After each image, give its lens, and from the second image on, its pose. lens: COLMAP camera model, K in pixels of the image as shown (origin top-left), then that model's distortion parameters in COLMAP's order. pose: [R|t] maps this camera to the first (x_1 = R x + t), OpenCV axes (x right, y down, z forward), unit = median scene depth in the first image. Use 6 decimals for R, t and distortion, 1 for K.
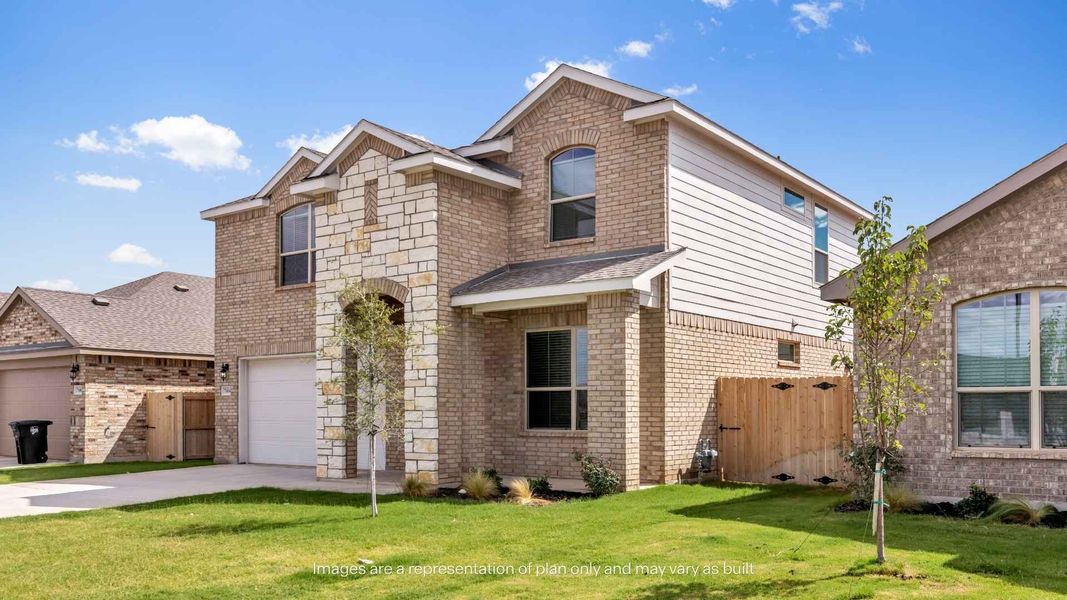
lens RADIAL K [[909.3, 0, 534.9], [0, 909.3, 303.4], [0, 0, 1]] dist [-0.003872, -0.002420]
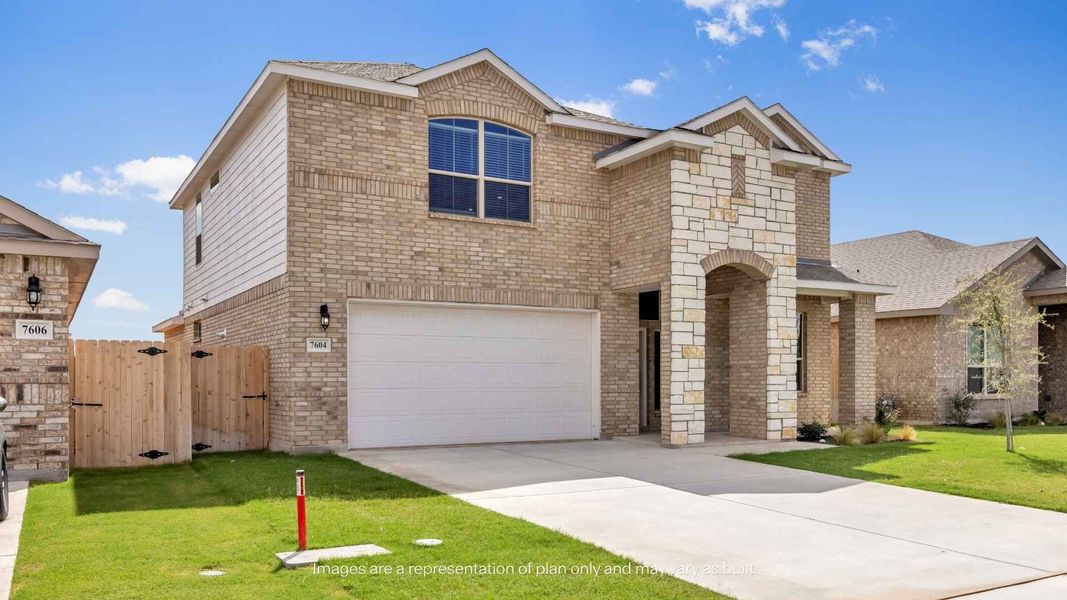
lens RADIAL K [[843.3, 0, 535.7], [0, 843.3, 296.6], [0, 0, 1]] dist [0.000861, 0.004034]
pose [[0.385897, 0.088880, 0.918250, -1.139799], [-0.109152, 0.992756, -0.050220, 0.099554], [-0.916062, -0.080849, 0.392803, 0.815145]]
